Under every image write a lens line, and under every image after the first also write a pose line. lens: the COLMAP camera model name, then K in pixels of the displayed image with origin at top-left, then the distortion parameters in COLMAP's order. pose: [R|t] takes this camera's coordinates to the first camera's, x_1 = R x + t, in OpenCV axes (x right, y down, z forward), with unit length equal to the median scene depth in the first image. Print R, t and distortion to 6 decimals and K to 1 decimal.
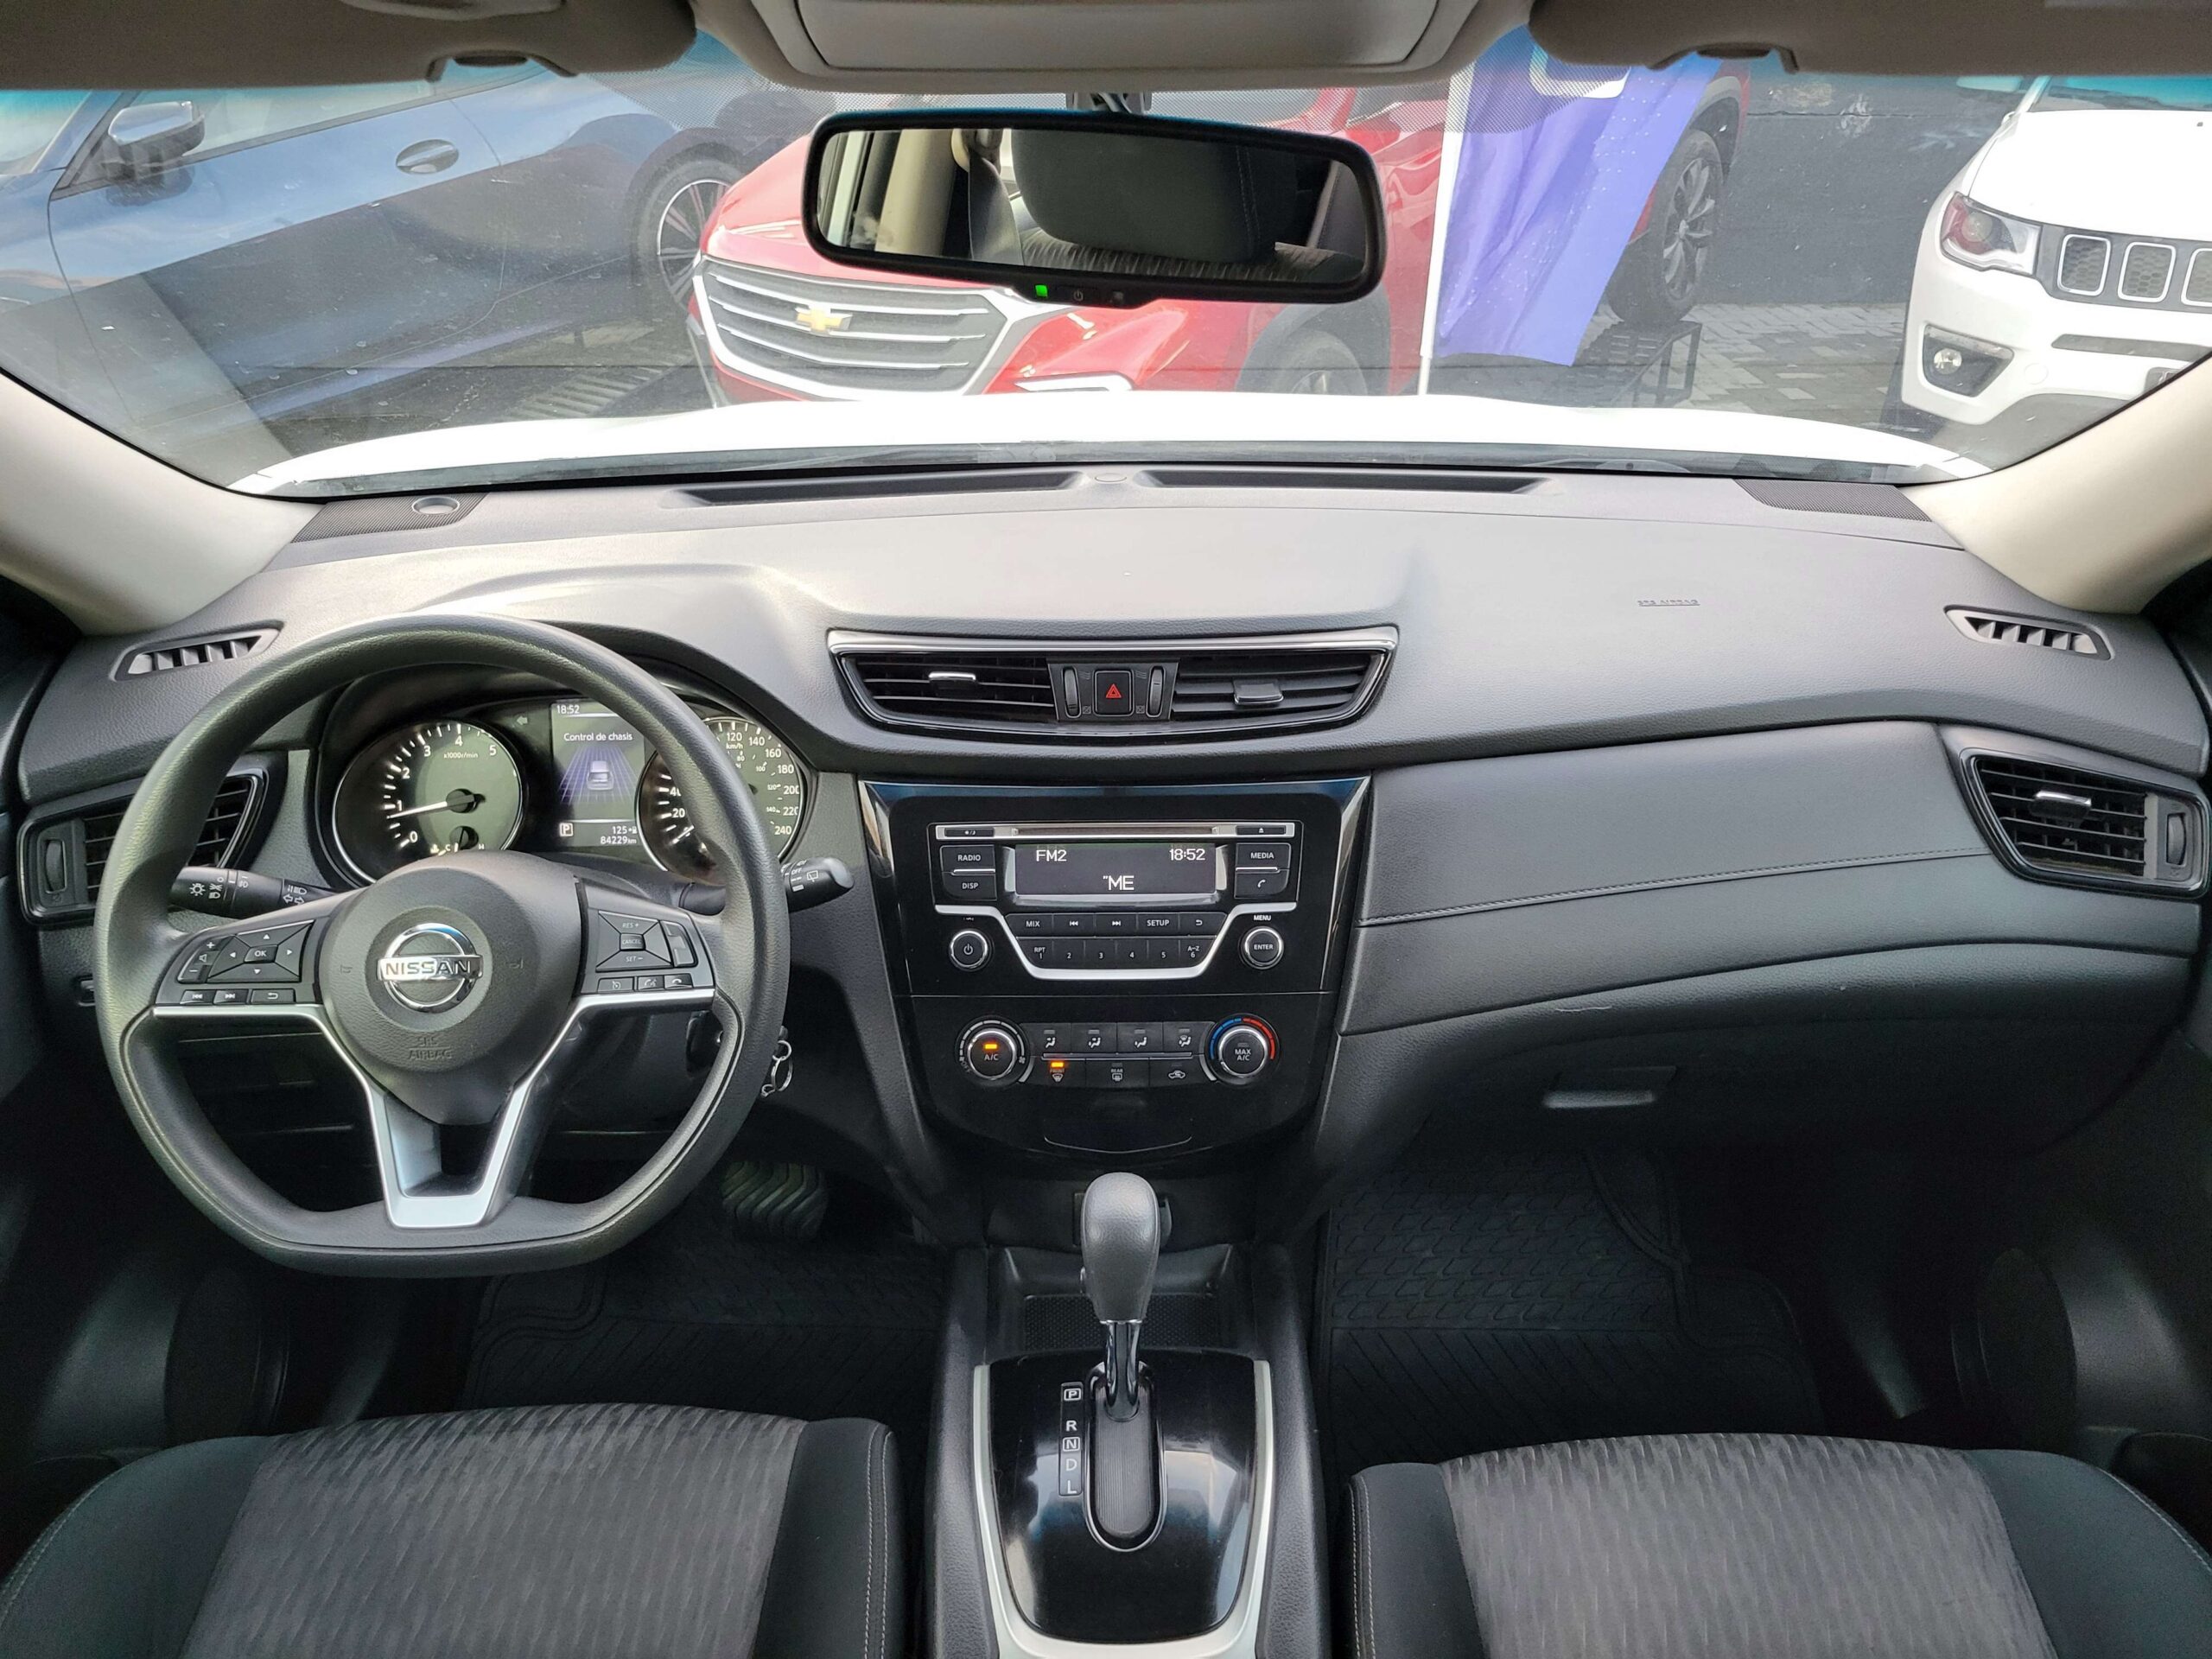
lens RADIAL K [[1681.5, 0, 1102.6], [0, 1681.5, 838.6], [0, 0, 1]] dist [0.033391, -0.018641]
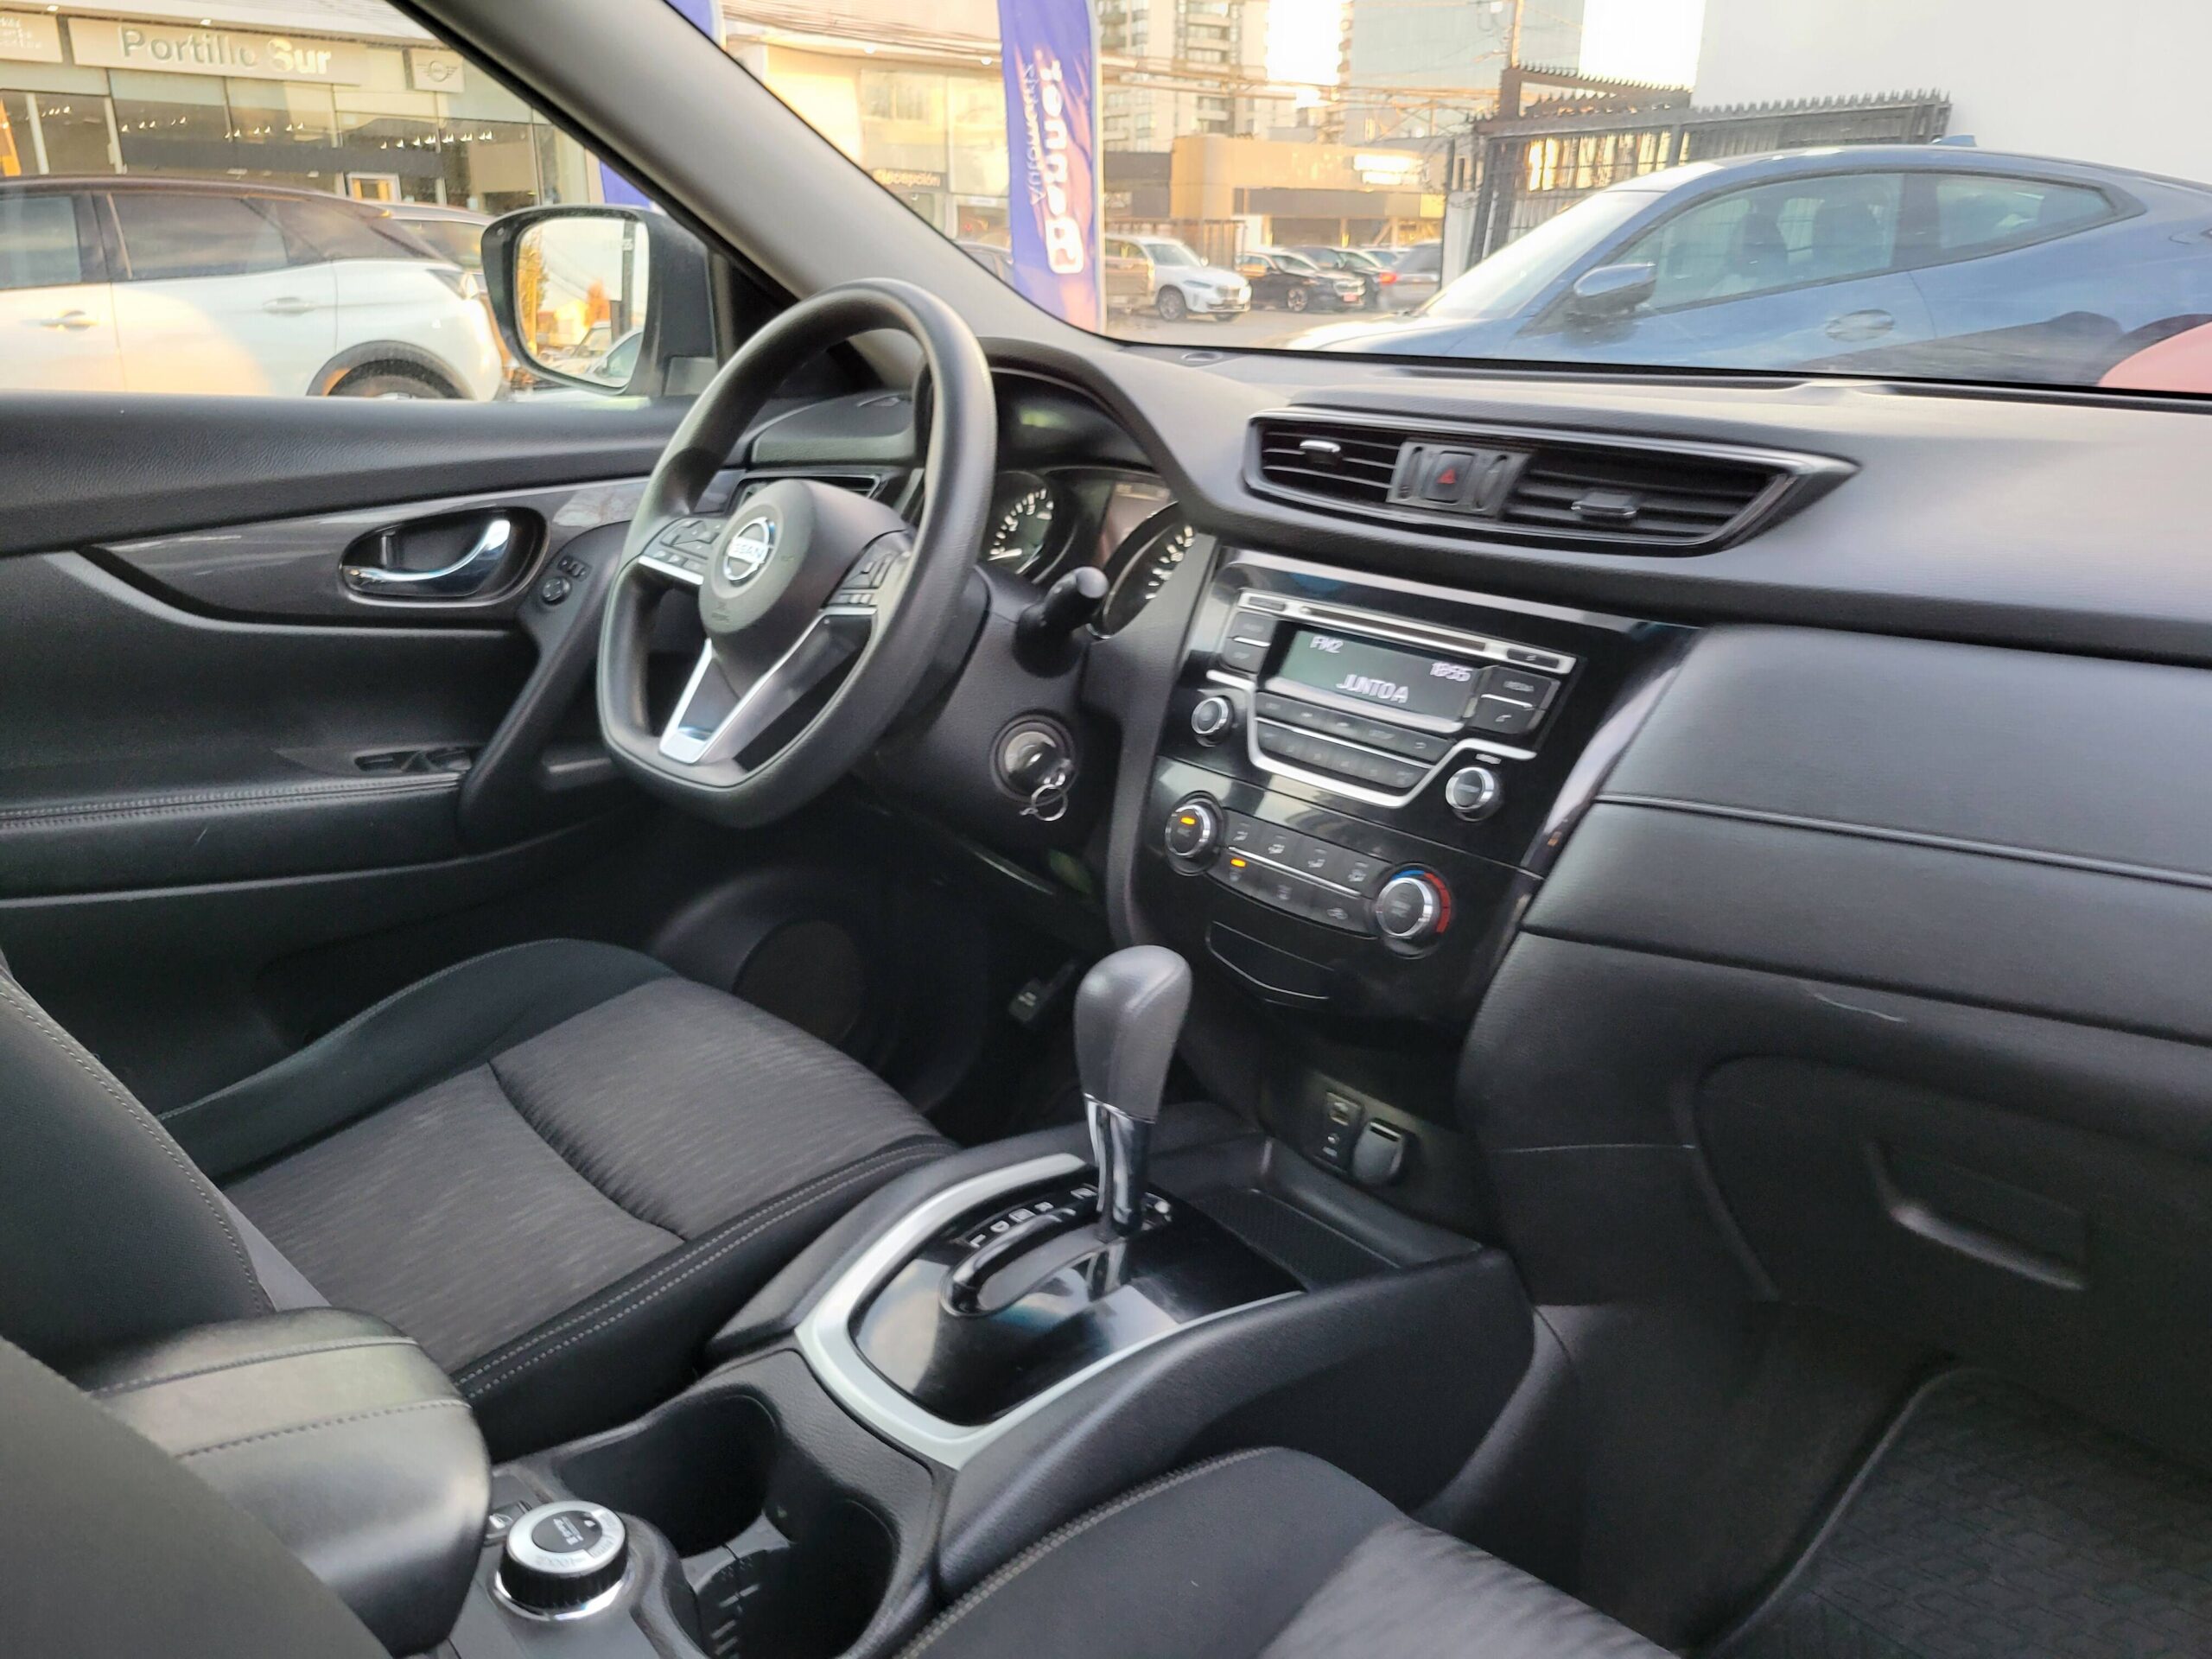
lens RADIAL K [[1681.5, 0, 1095.8], [0, 1681.5, 814.8], [0, 0, 1]] dist [0.033391, -0.018641]
pose [[0.642635, 0.245926, -0.725631, 0.553633], [-0.352889, 0.935654, 0.004579, 0.132248], [0.680066, 0.253124, 0.688068, 0.335527]]
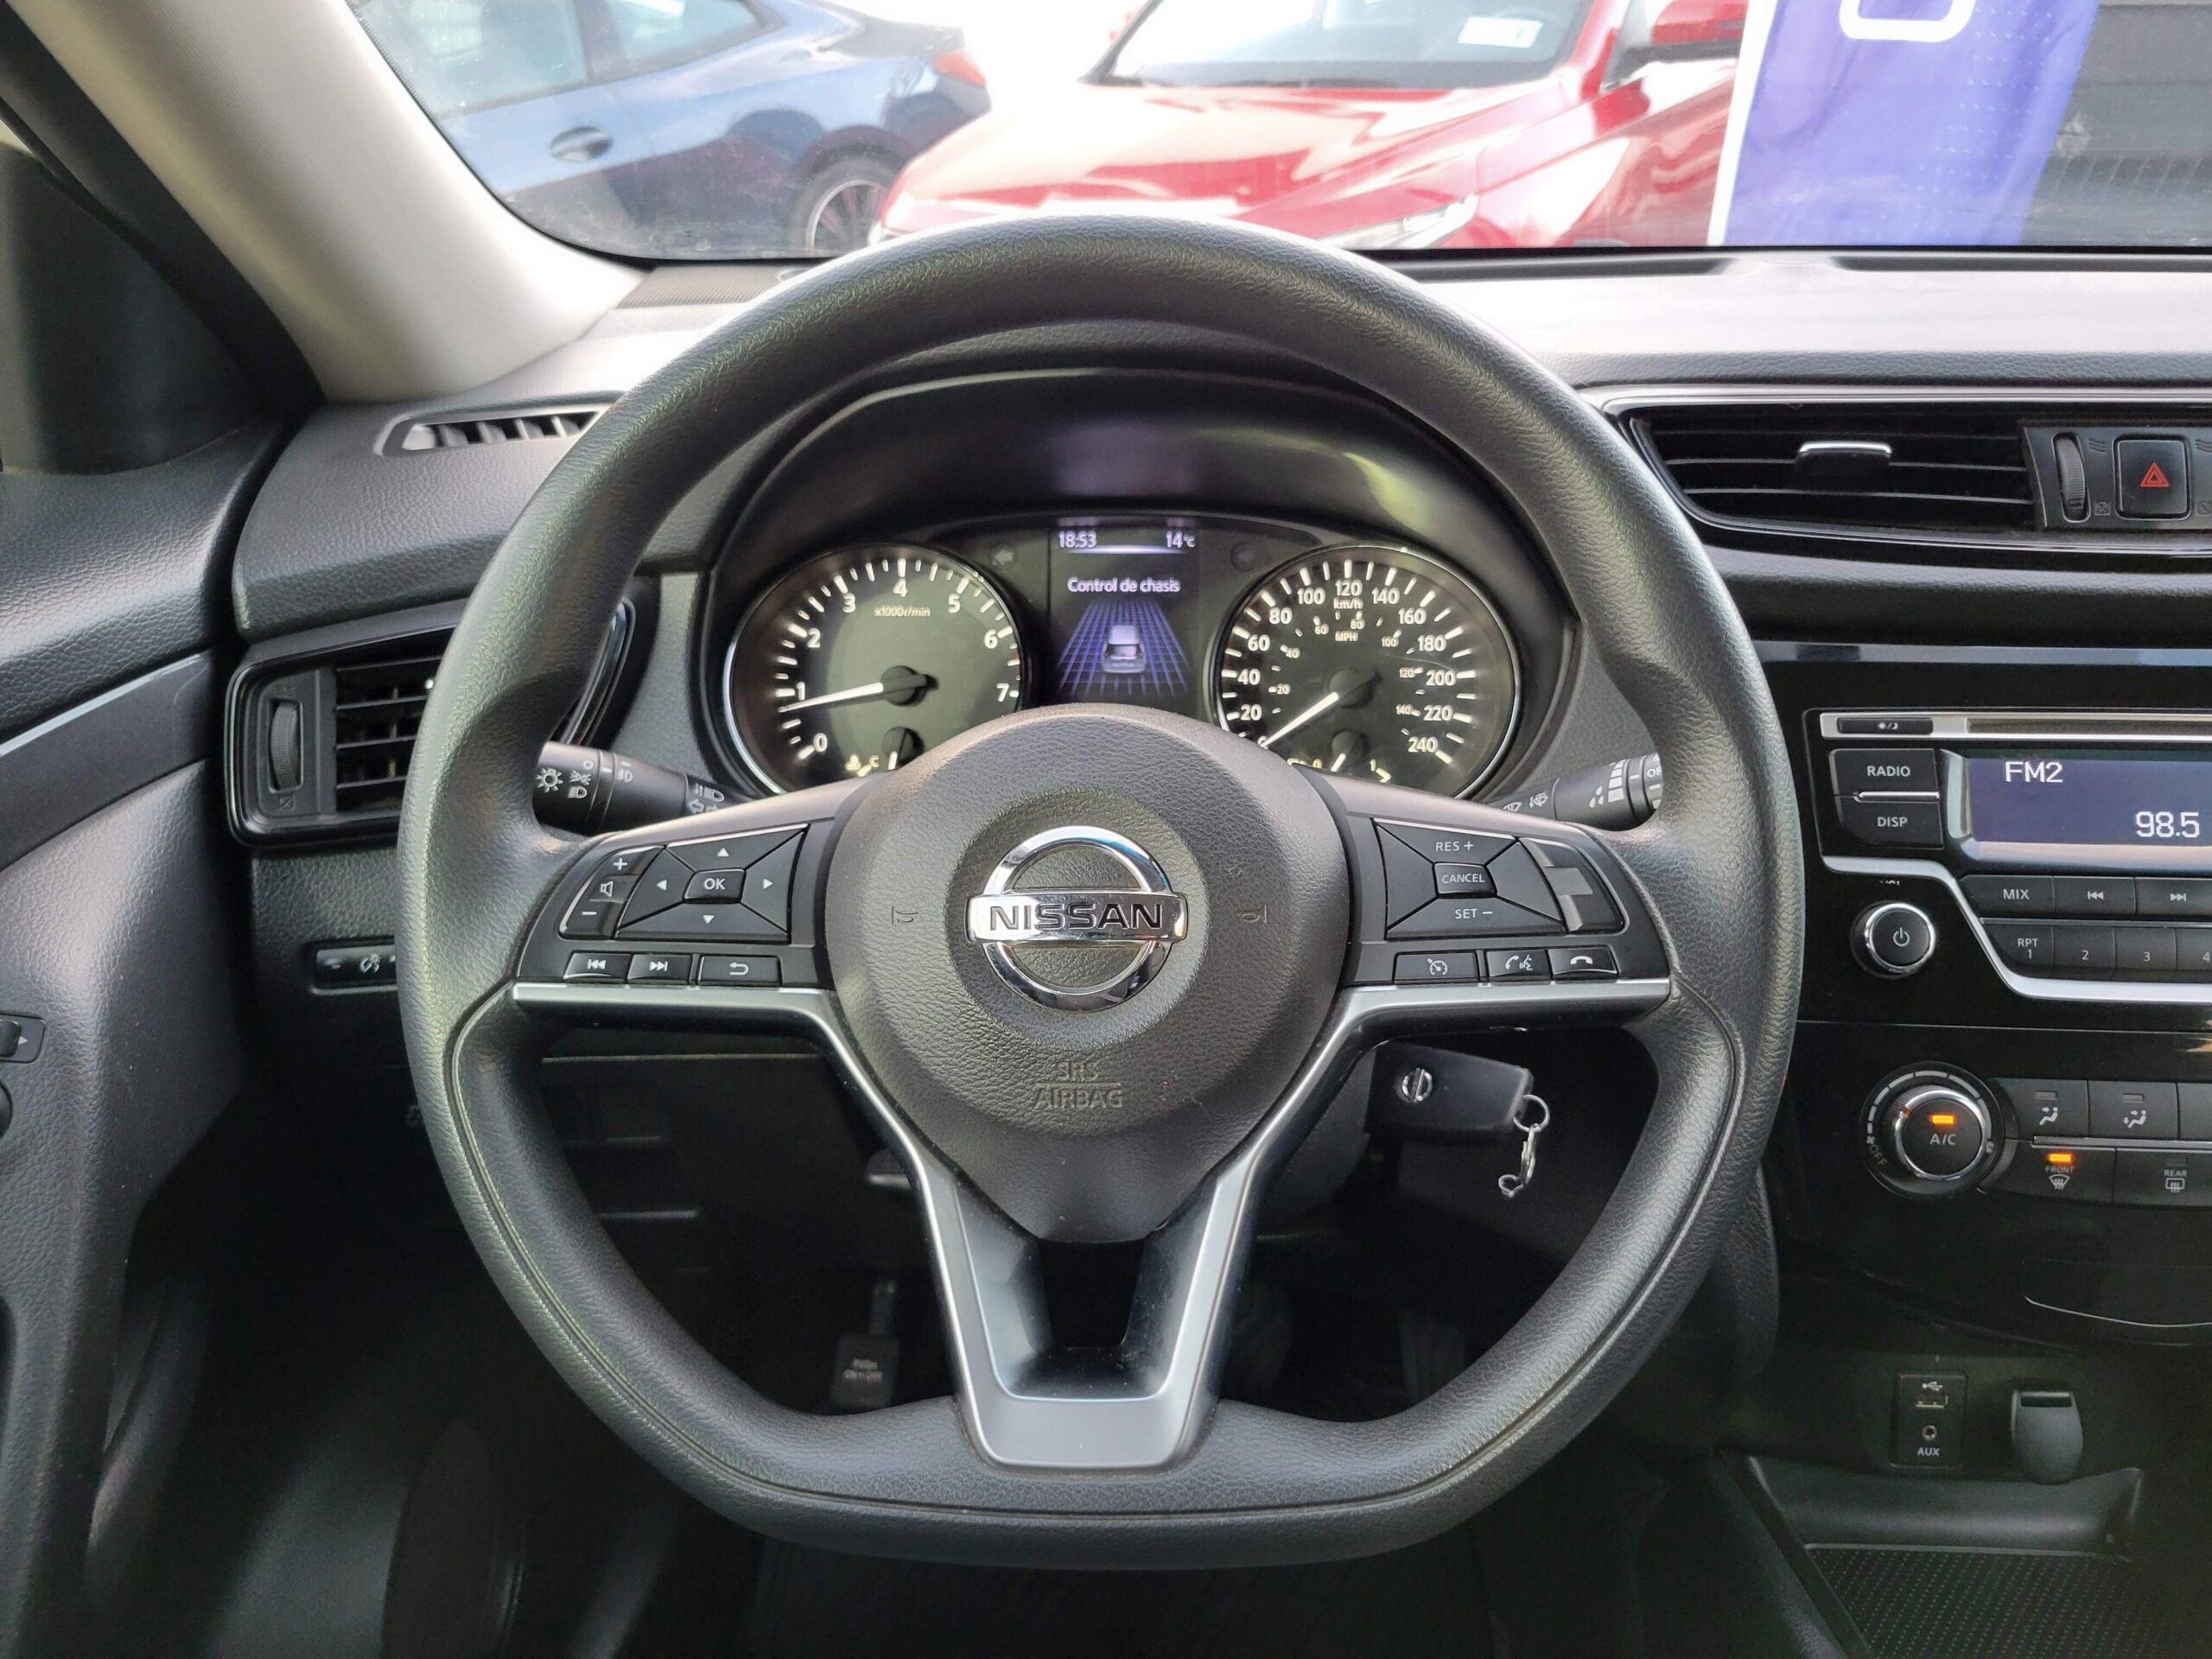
lens RADIAL K [[1681.5, 0, 1077.6], [0, 1681.5, 821.2], [0, 0, 1]] dist [0.033391, -0.018641]
pose [[0.998429, 0.023262, -0.050965, -0.313734], [-0.025630, 0.998598, -0.046320, 0.059830], [0.049816, 0.047554, 0.997626, 0.435754]]
